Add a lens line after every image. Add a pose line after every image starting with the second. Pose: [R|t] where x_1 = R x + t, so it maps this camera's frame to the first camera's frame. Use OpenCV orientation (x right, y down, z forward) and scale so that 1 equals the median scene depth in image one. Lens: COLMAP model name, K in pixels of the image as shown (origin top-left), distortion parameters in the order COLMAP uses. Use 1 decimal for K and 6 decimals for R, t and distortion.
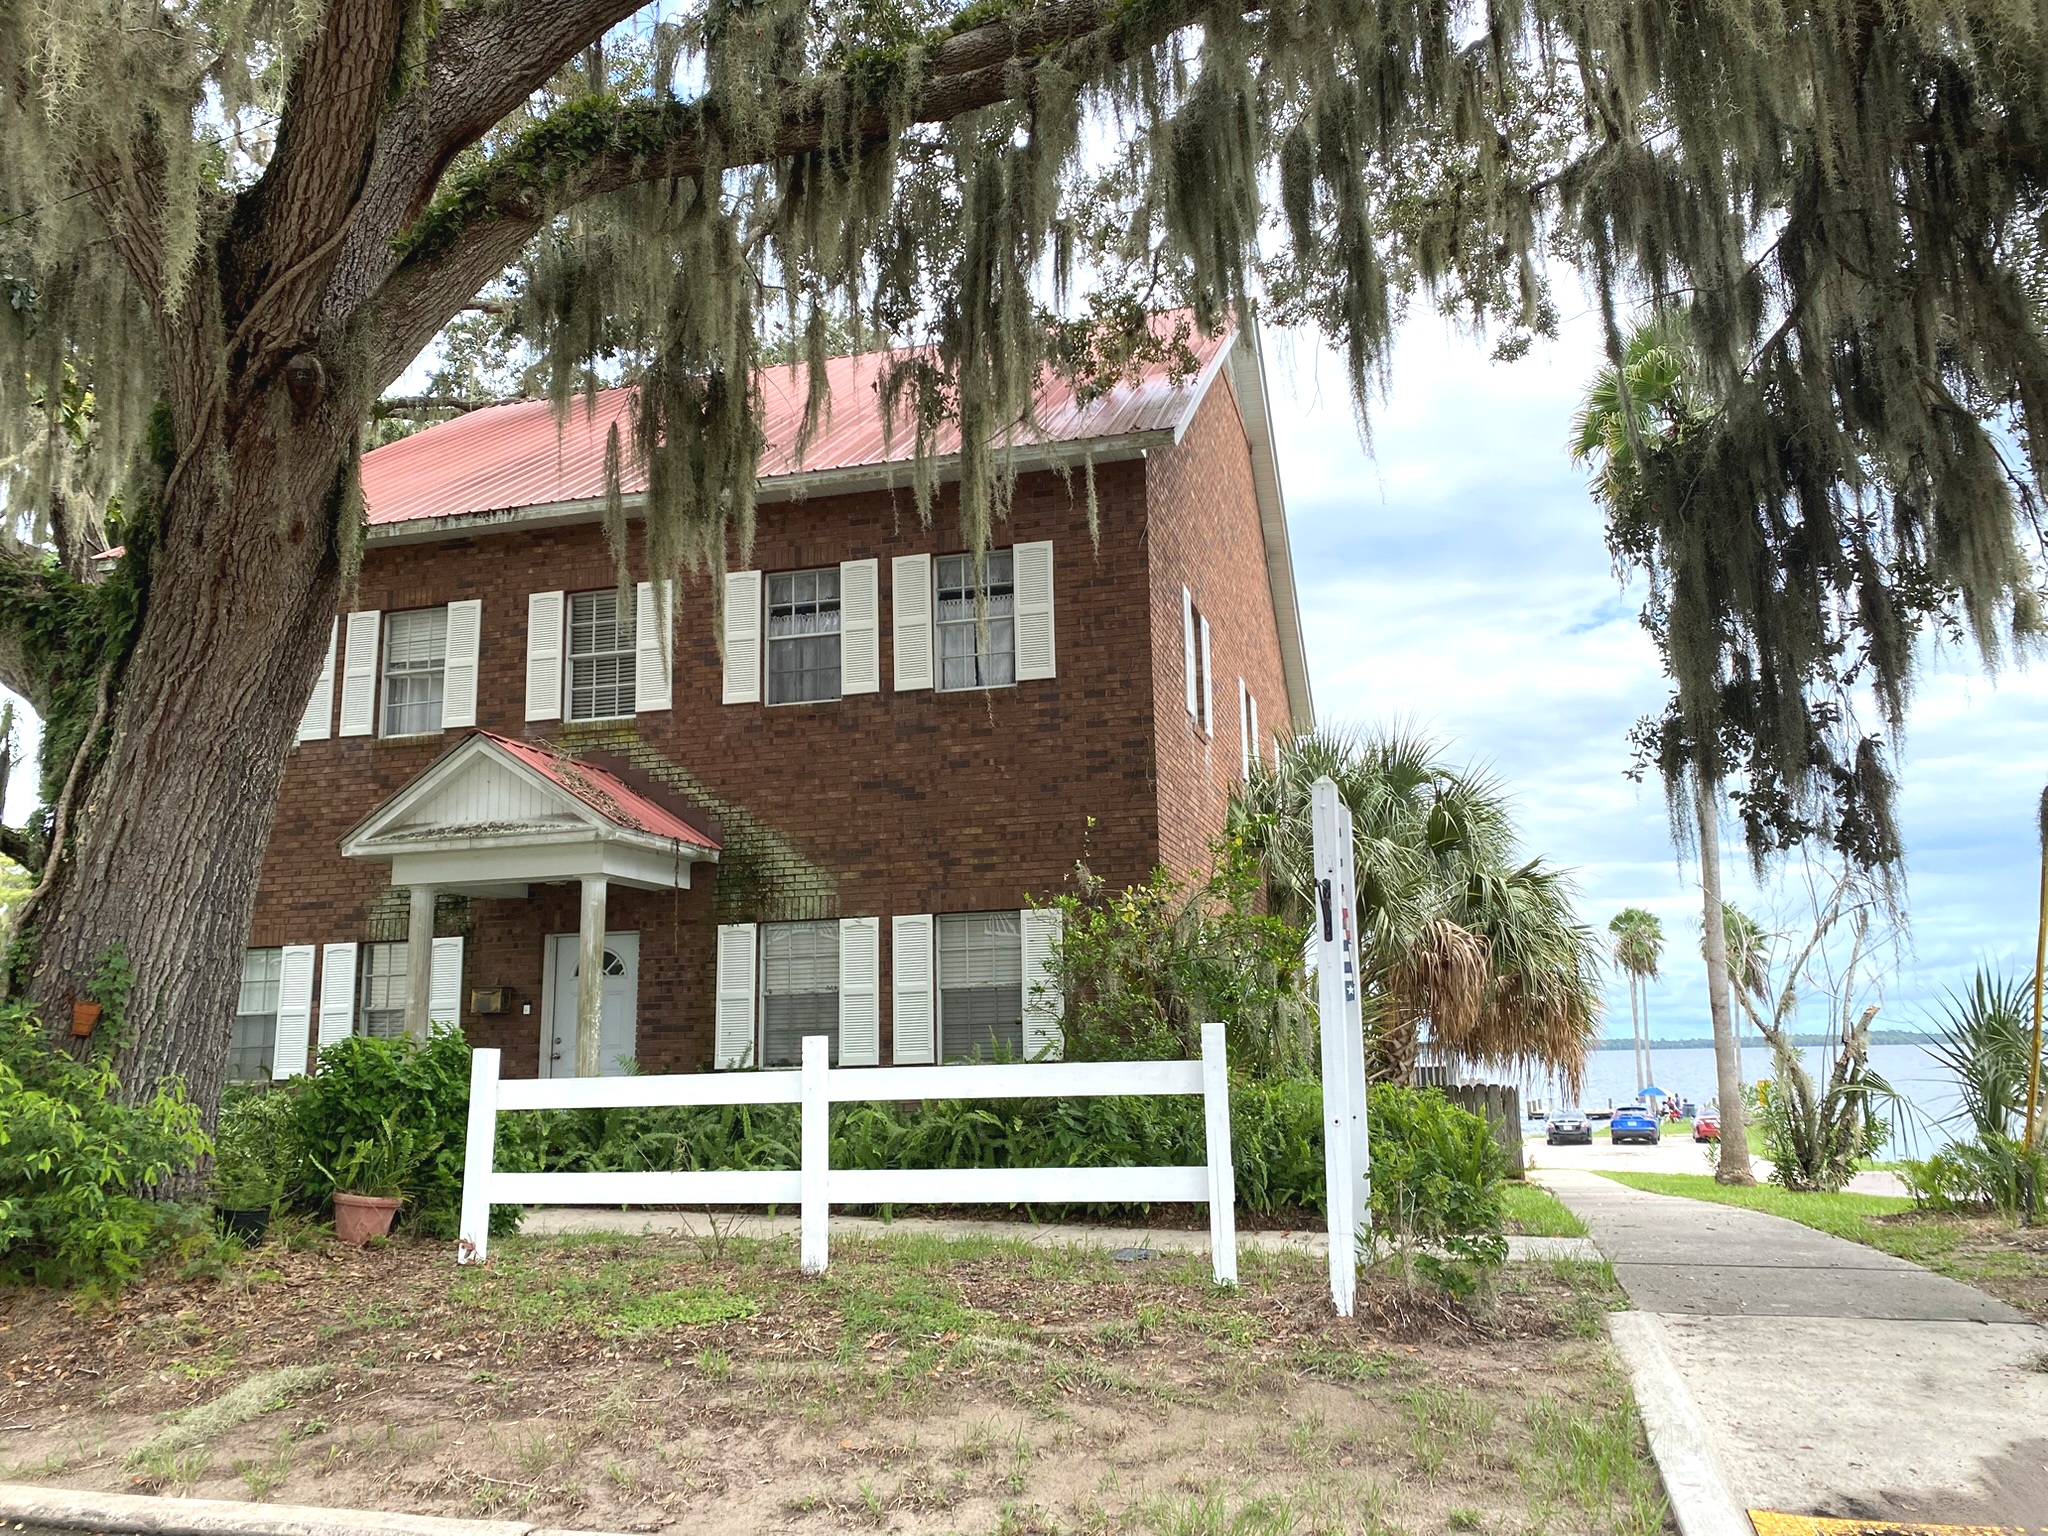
lens RADIAL K [[1594.0, 0, 1024.0], [0, 1594.0, 750.0], [0, 0, 1]] dist [0.016494, -0.004079]
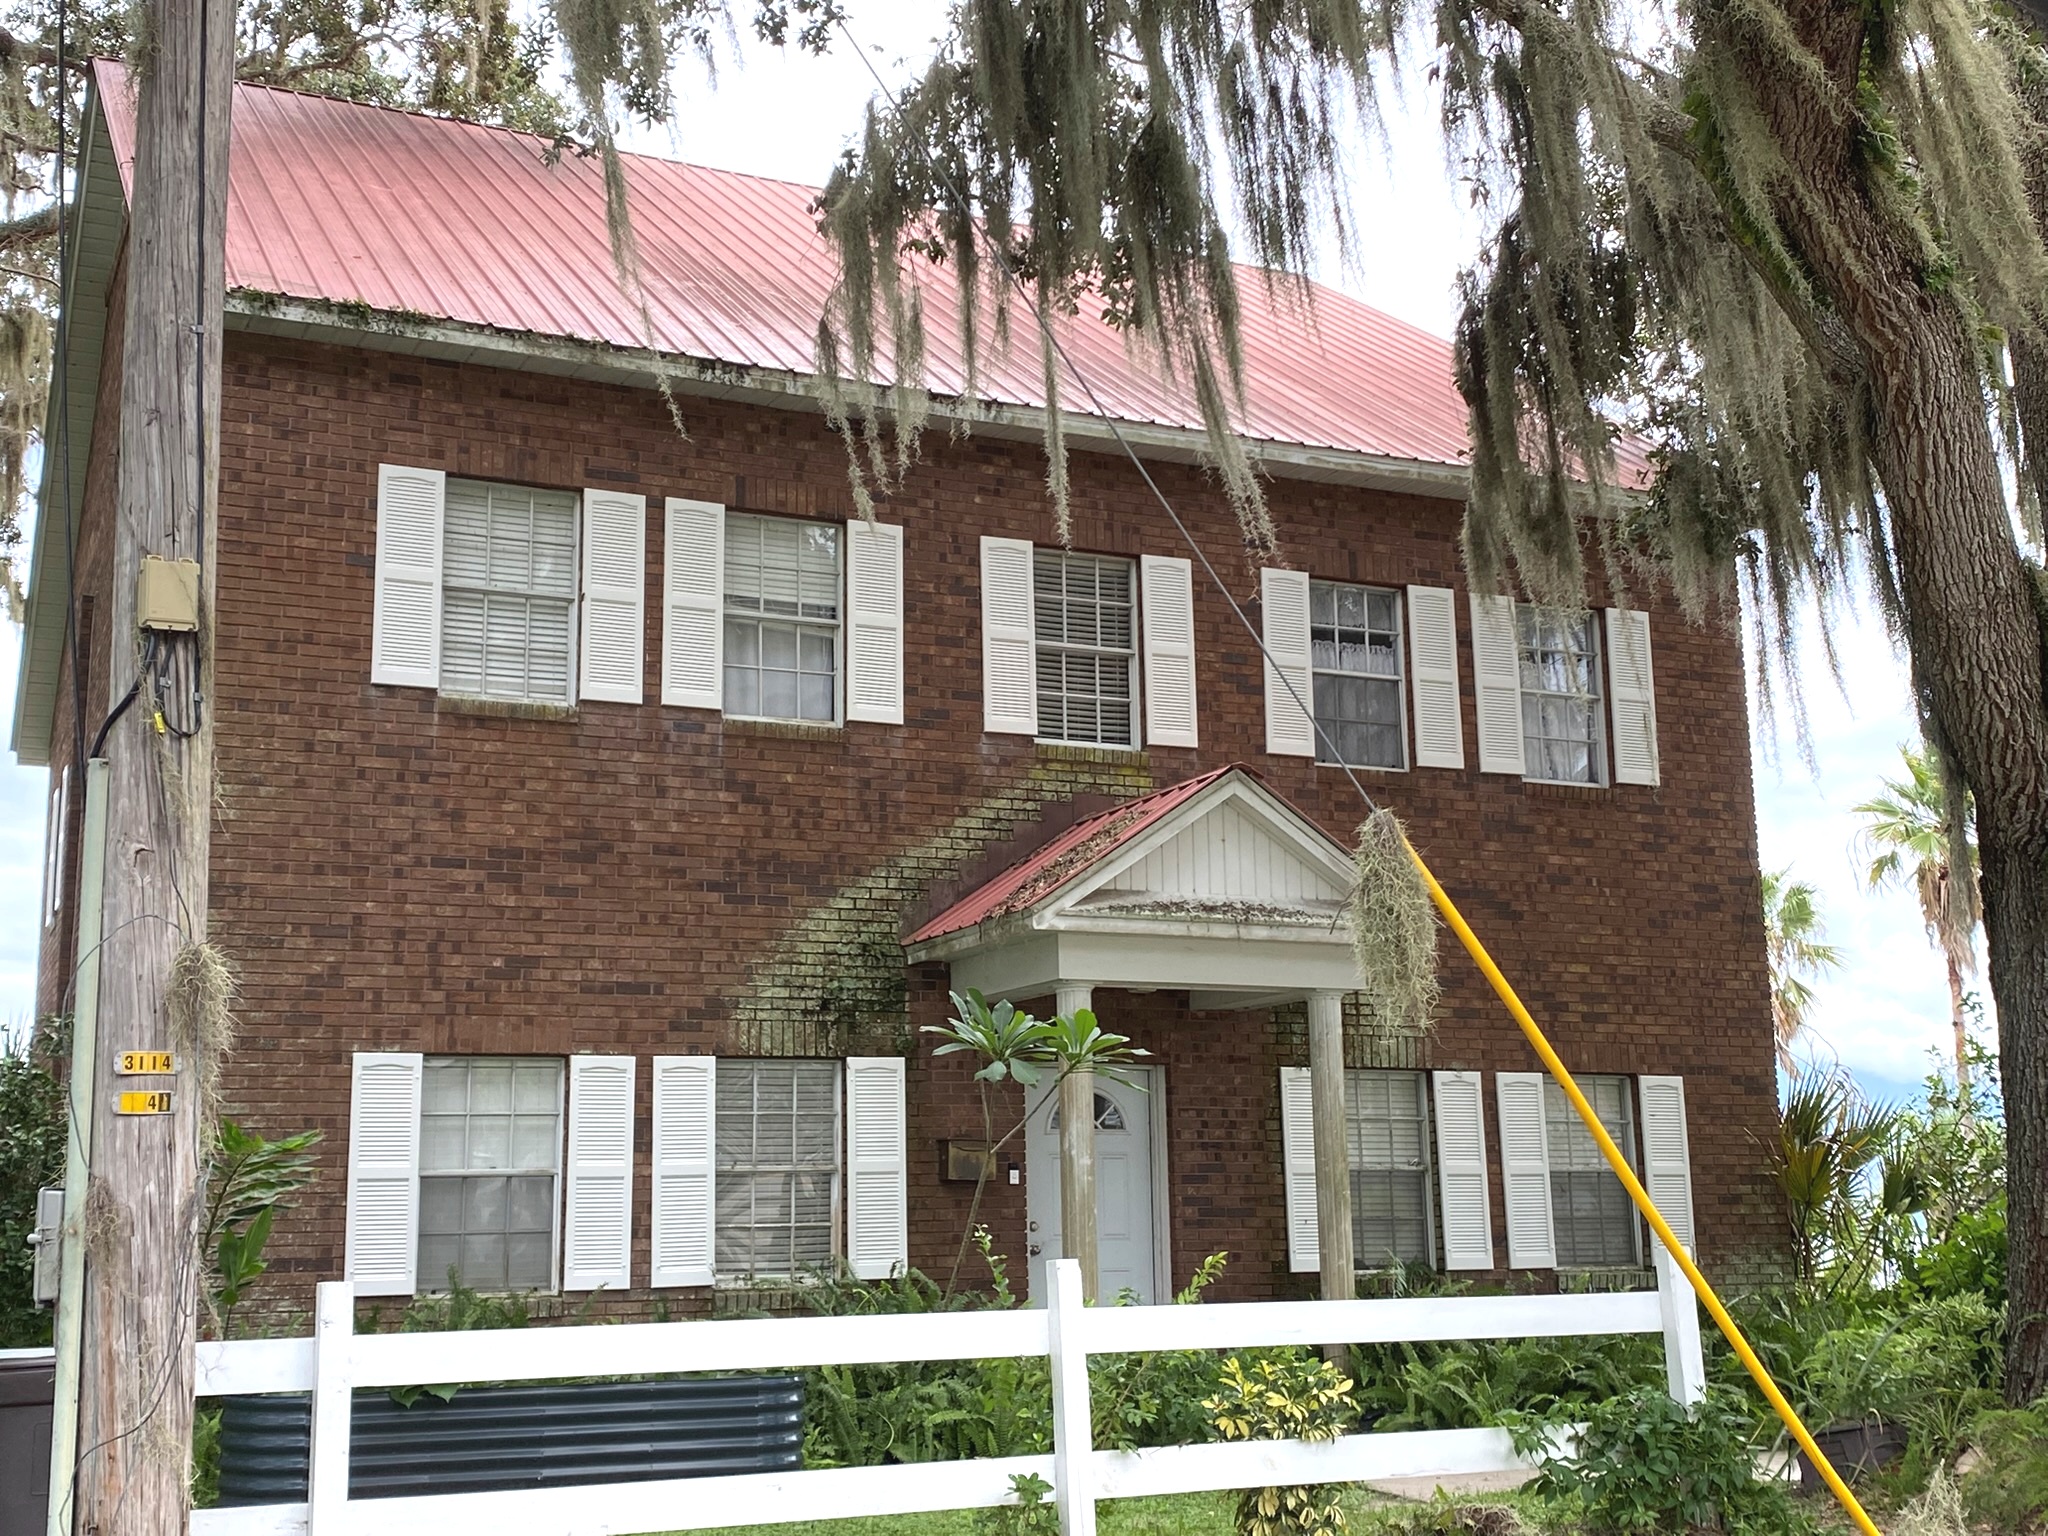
lens RADIAL K [[2477.8, 0, 1022.2], [0, 2477.8, 775.0], [0, 0, 1]] dist [0.168215, 0.000000]
pose [[0.767141, 0.135454, 0.627014, -0.961944], [-0.118570, 0.990551, -0.068920, 0.069678], [-0.630425, -0.021473, 0.775953, 0.217499]]
